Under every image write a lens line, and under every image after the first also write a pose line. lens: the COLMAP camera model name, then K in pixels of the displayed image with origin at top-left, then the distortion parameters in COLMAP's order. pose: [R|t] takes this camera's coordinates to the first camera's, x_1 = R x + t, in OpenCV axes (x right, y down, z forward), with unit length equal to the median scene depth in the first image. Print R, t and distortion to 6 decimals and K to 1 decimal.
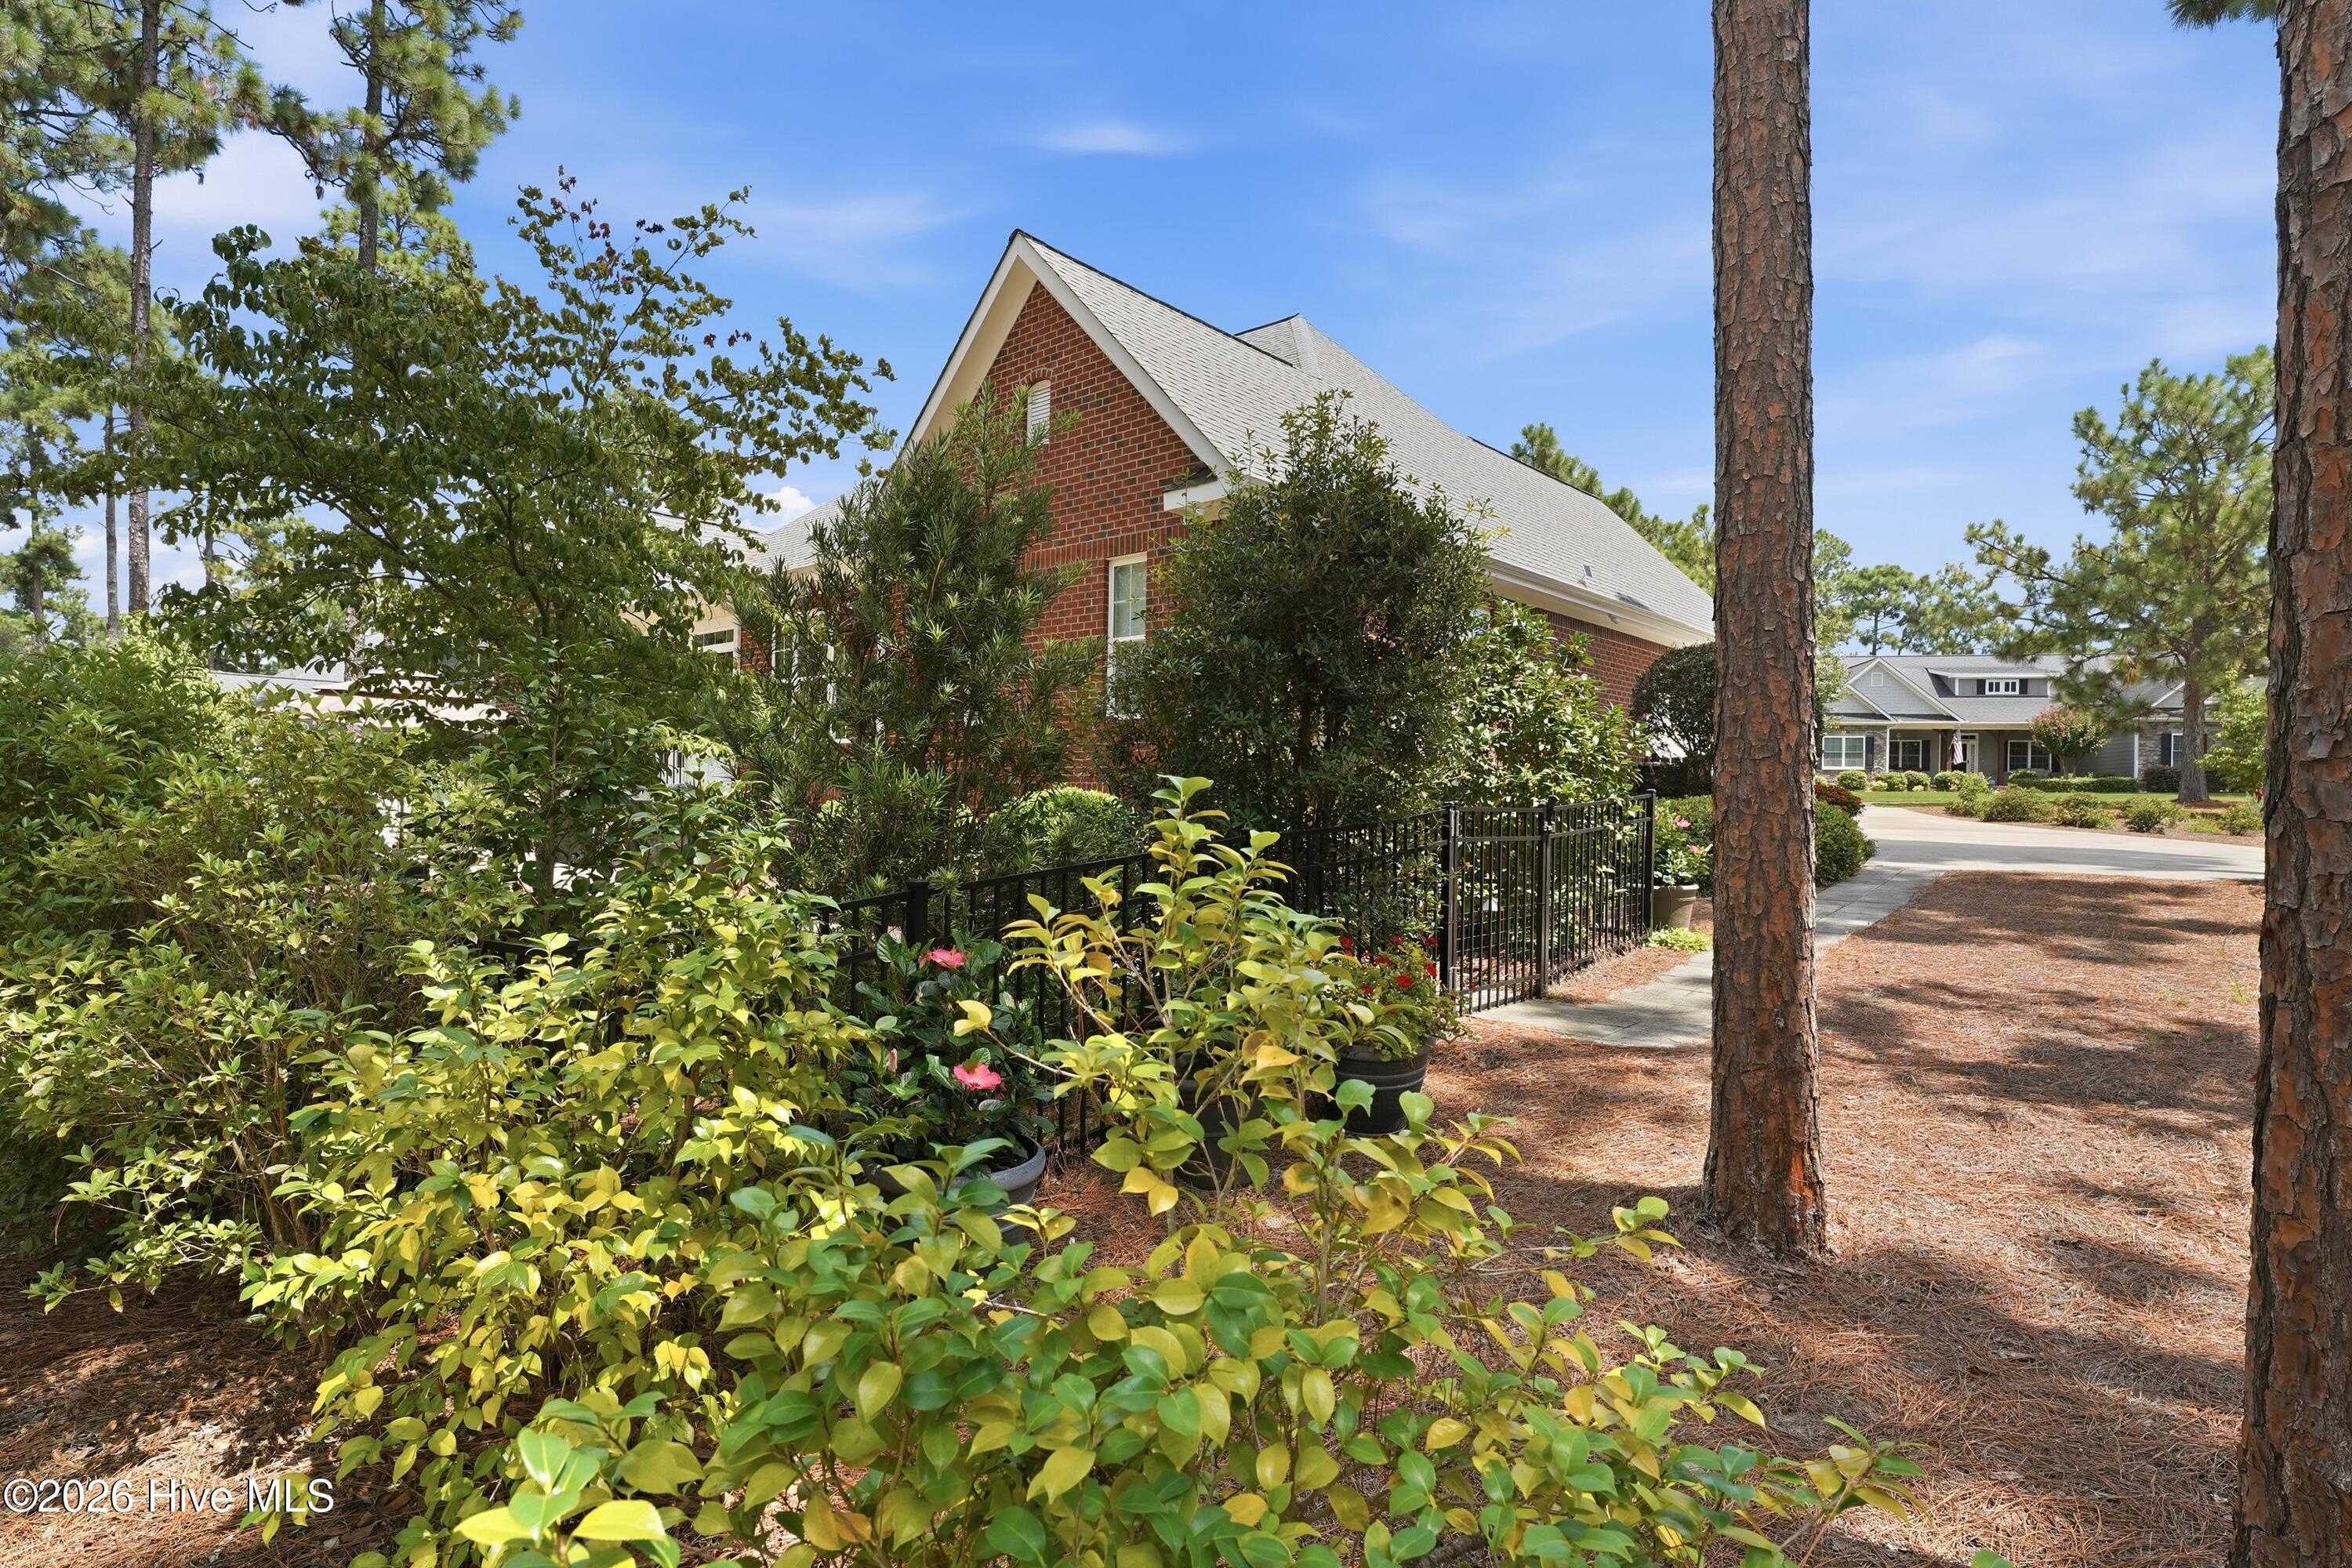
lens RADIAL K [[1125.0, 0, 1172.5], [0, 1125.0, 790.4], [0, 0, 1]] dist [0.003119, 0.000221]
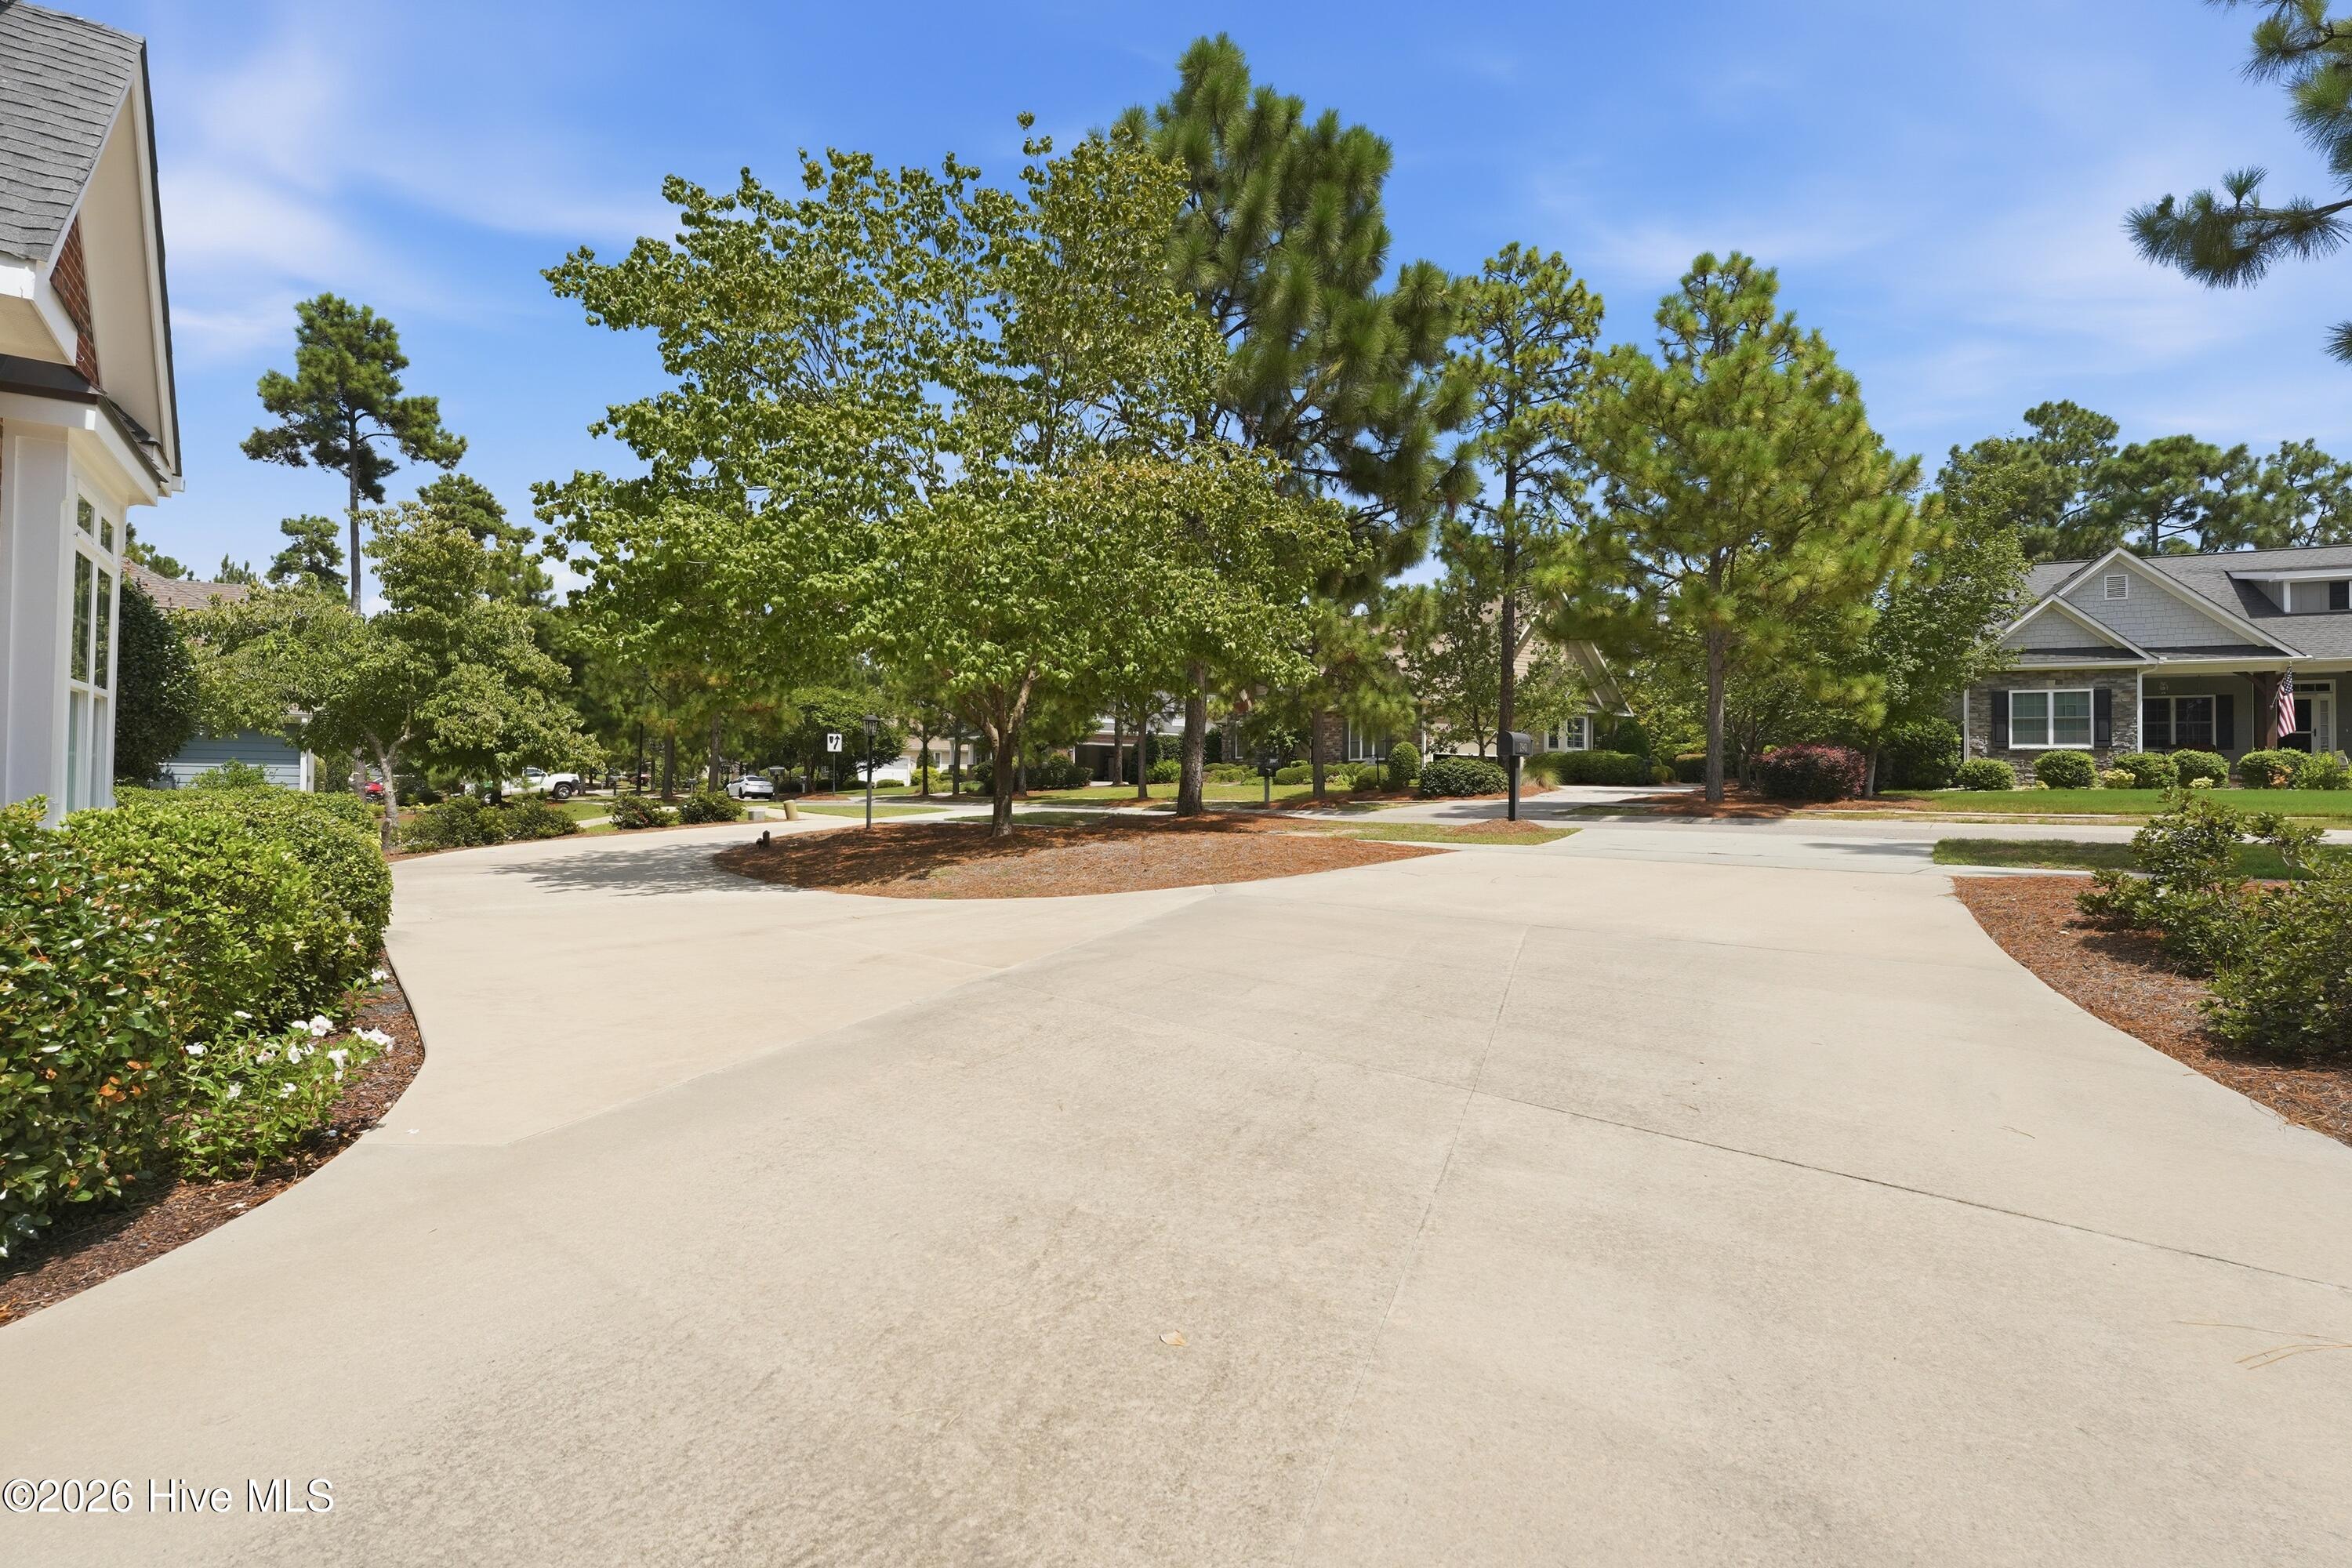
lens RADIAL K [[1068.7, 0, 1179.8], [0, 1068.7, 773.5], [0, 0, 1]] dist [-0.004839, -0.000511]
pose [[0.976569, -0.008528, -0.215035, 0.279226], [0.006693, 0.999935, -0.009258, -0.004388], [0.215100, 0.007602, 0.976562, 0.378152]]
